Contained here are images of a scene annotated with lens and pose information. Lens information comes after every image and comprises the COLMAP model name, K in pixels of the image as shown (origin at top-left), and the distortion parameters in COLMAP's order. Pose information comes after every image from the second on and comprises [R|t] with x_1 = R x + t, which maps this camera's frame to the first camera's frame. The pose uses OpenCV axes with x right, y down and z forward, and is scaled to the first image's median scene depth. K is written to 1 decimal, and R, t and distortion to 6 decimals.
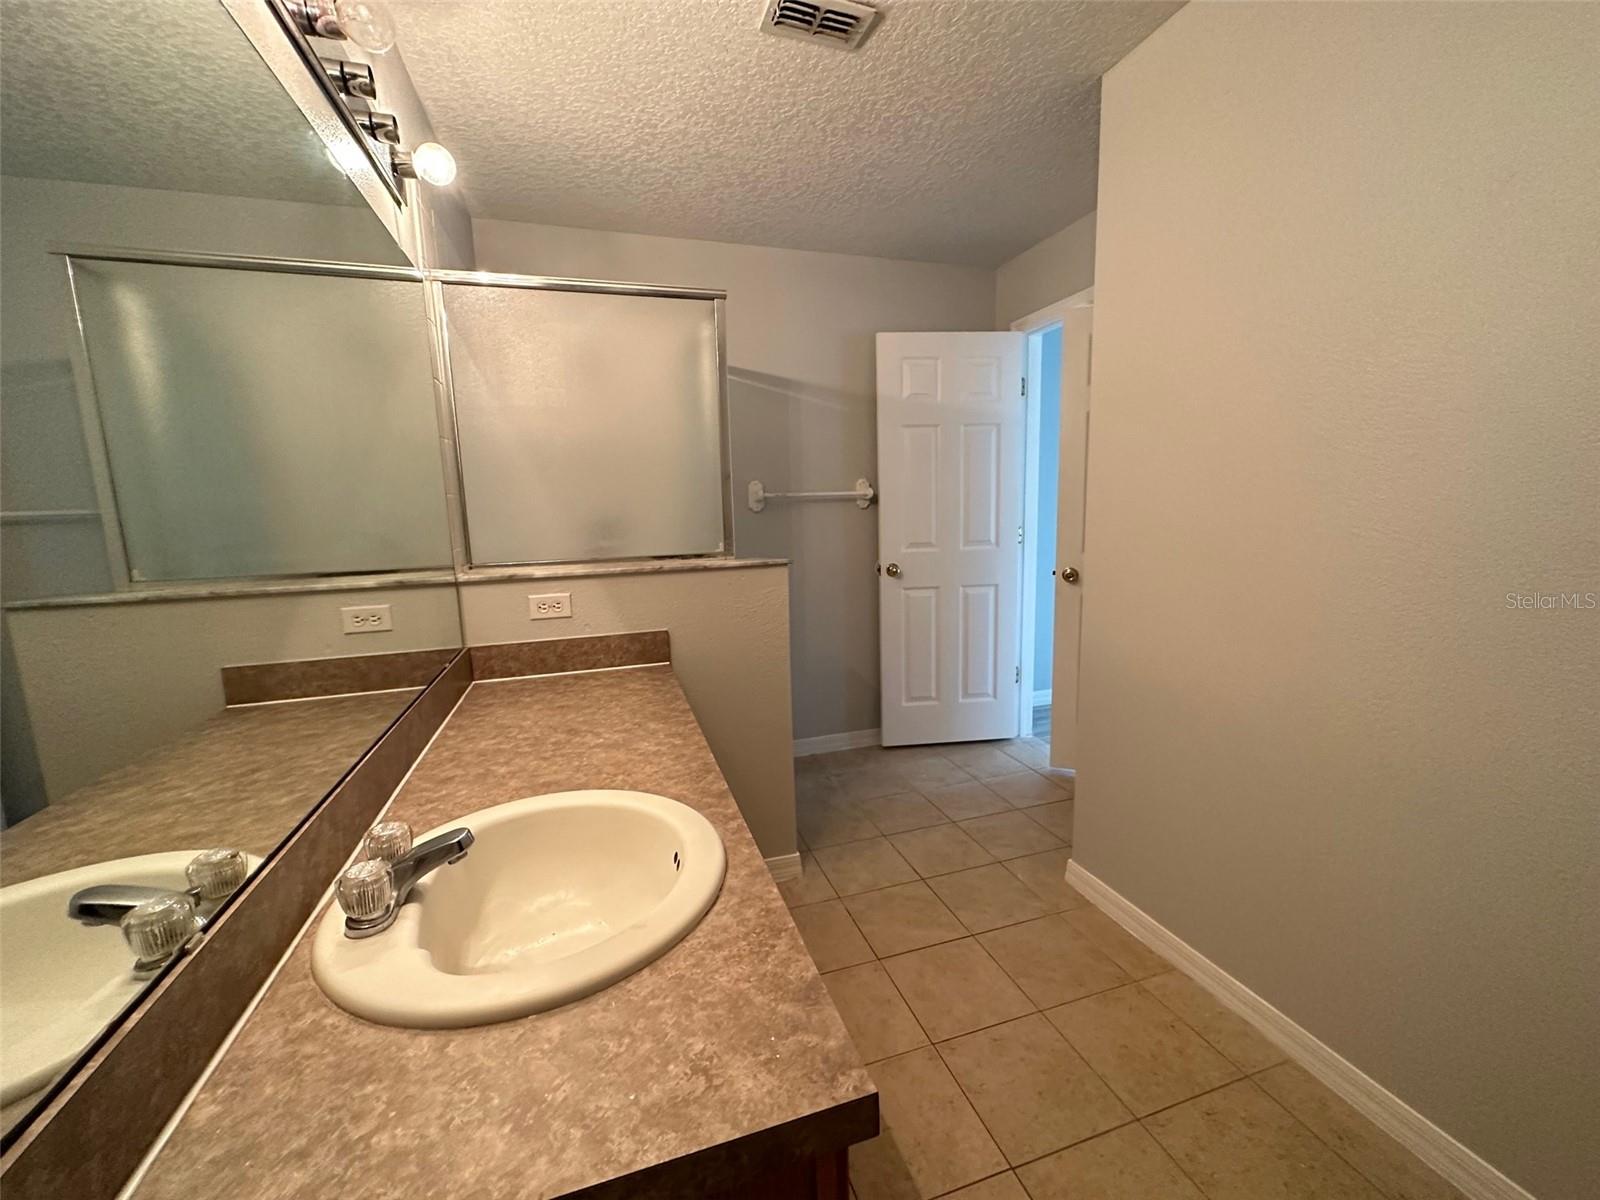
lens RADIAL K [[636.5, 0, 800.0], [0, 636.5, 598.4], [0, 0, 1]] dist [-0.001235, -0.000136]
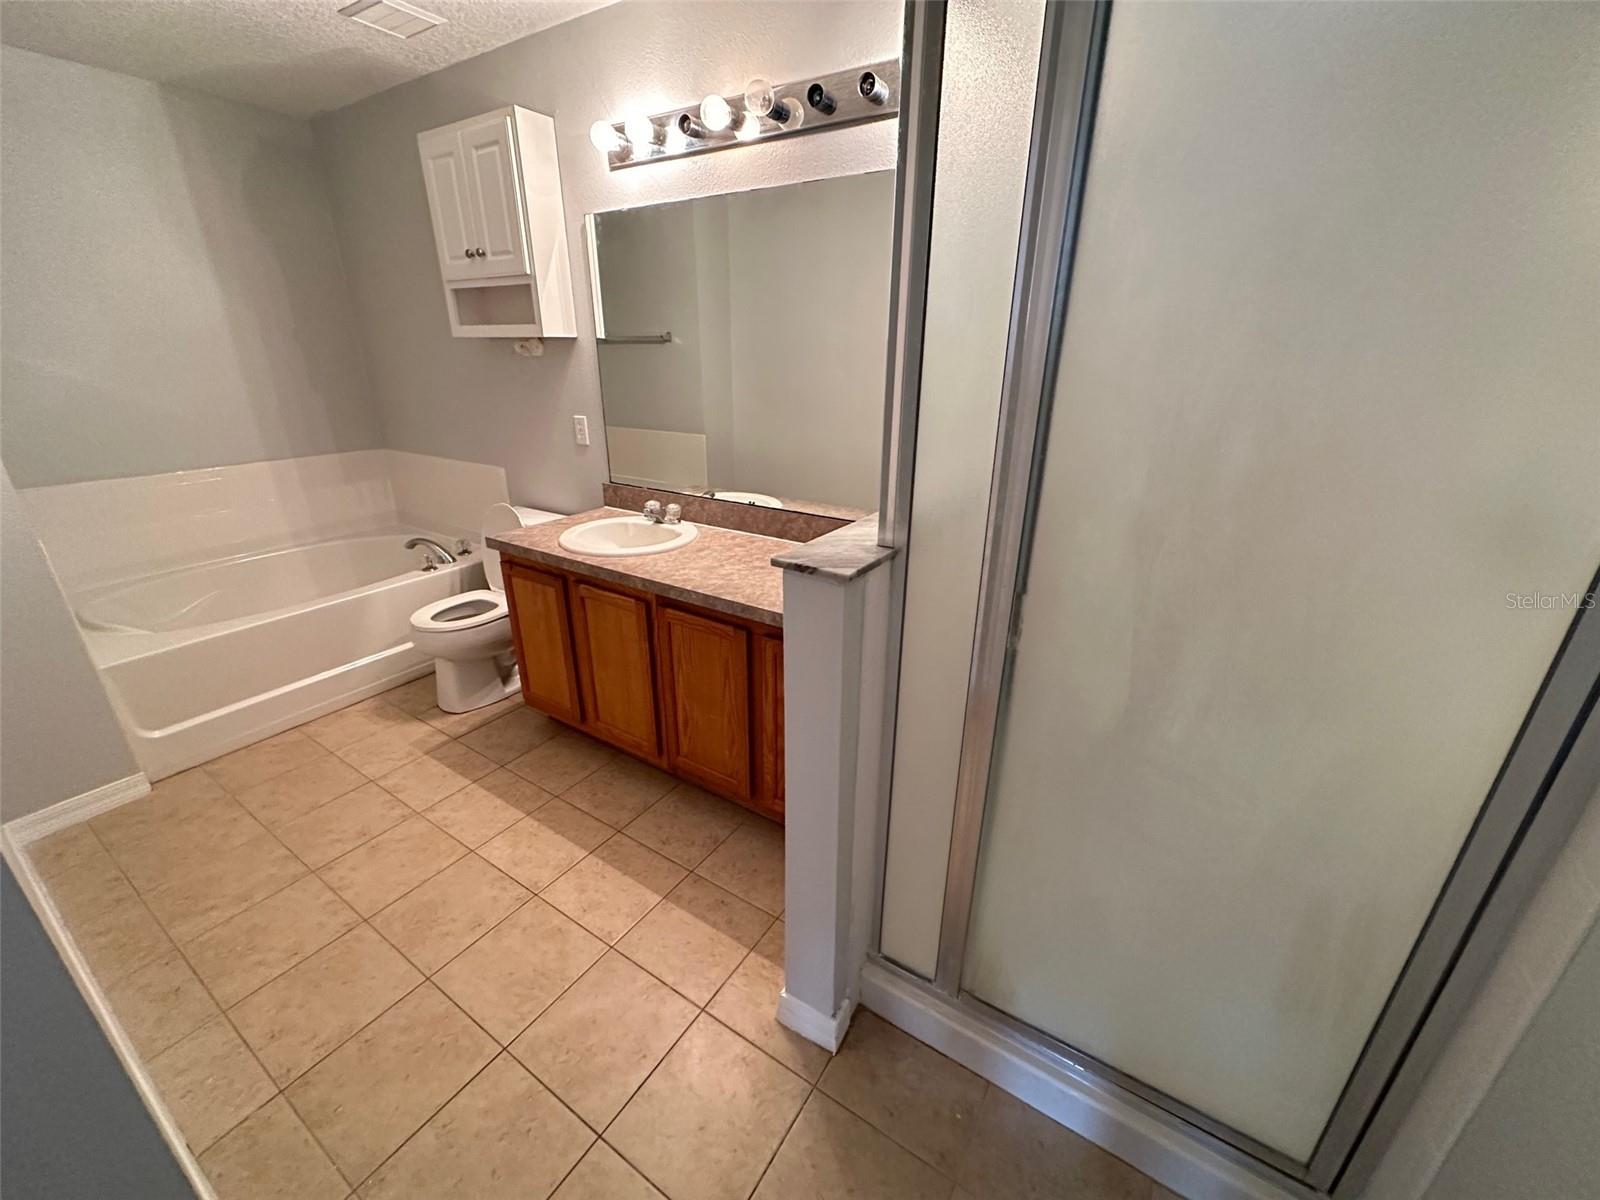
lens RADIAL K [[636.5, 0, 799.3], [0, 636.5, 599.4], [0, 0, 1]] dist [-0.001235, -0.000136]
pose [[-0.772261, 0.252612, -0.582924, 0.440397], [-0.079721, 0.871764, 0.483396, -0.444531], [0.630284, 0.419779, -0.653091, 2.126069]]
